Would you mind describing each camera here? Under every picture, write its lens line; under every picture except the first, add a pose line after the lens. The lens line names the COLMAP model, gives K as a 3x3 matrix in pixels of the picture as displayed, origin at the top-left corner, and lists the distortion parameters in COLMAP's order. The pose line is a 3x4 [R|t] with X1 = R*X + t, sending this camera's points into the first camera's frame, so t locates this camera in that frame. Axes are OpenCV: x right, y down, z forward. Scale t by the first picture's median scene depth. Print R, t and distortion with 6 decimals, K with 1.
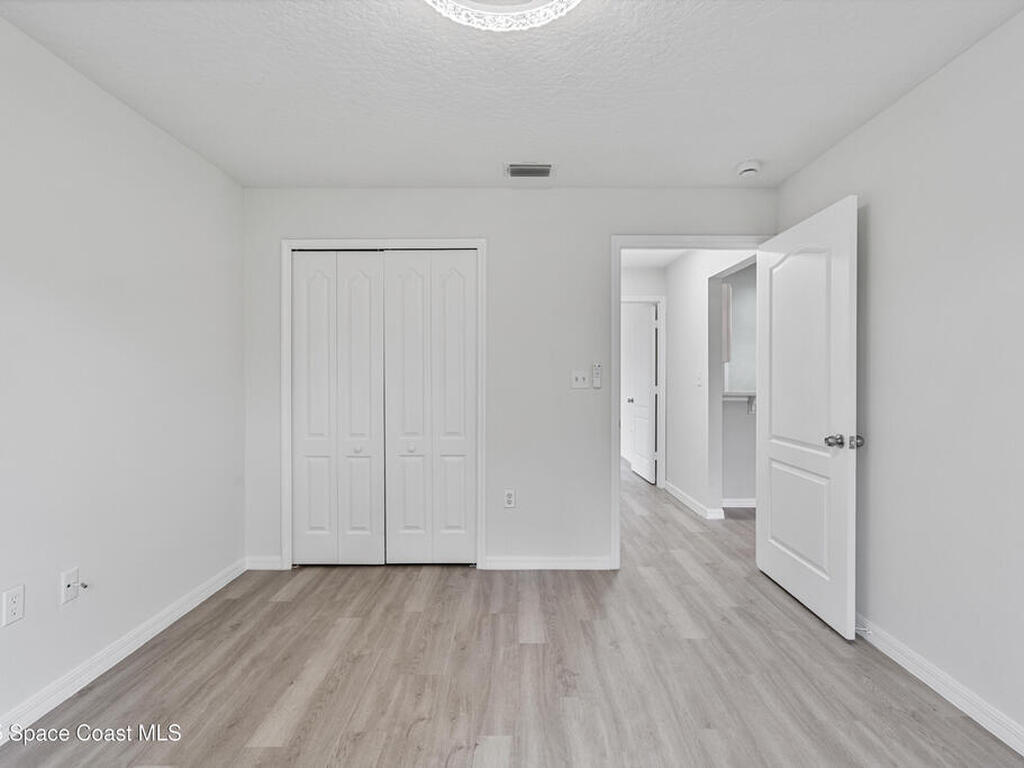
lens RADIAL K [[521.7, 0, 513.2], [0, 521.7, 382.9], [0, 0, 1]] dist [-0.004180, 0.002310]
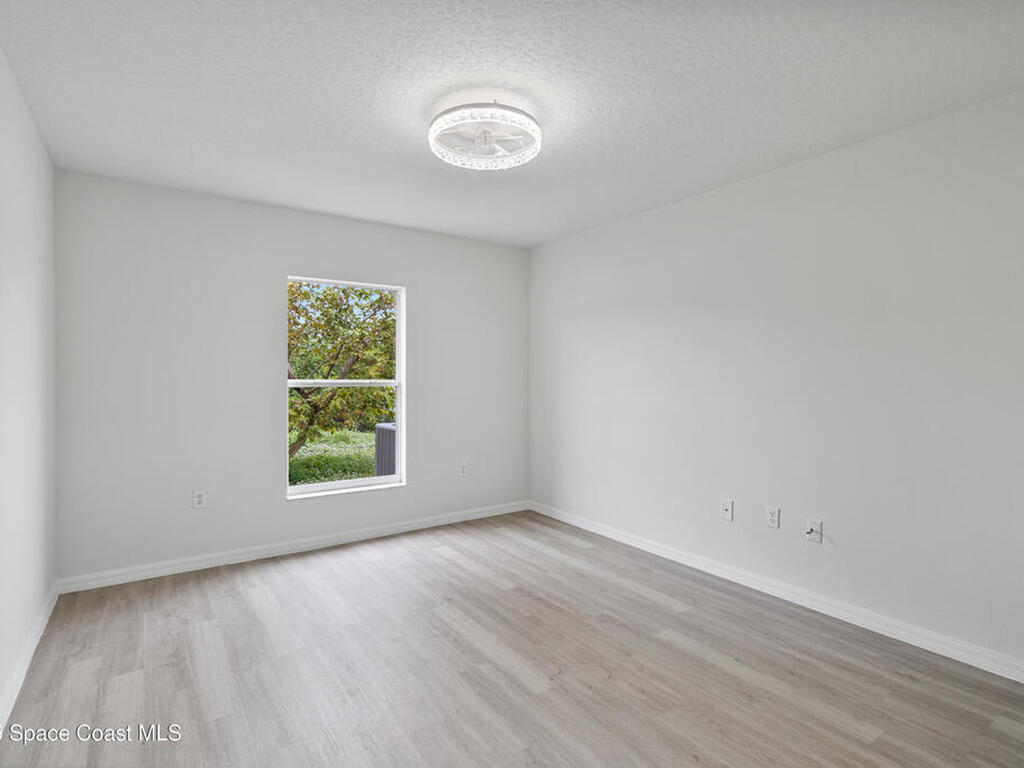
lens RADIAL K [[521.7, 0, 513.2], [0, 521.7, 382.9], [0, 0, 1]] dist [-0.004180, 0.002310]
pose [[-0.819374, -0.000082, -0.573259, 0.585371], [-0.011016, 0.999818, 0.015601, -0.021799], [0.573153, 0.019098, -0.819226, 1.596441]]
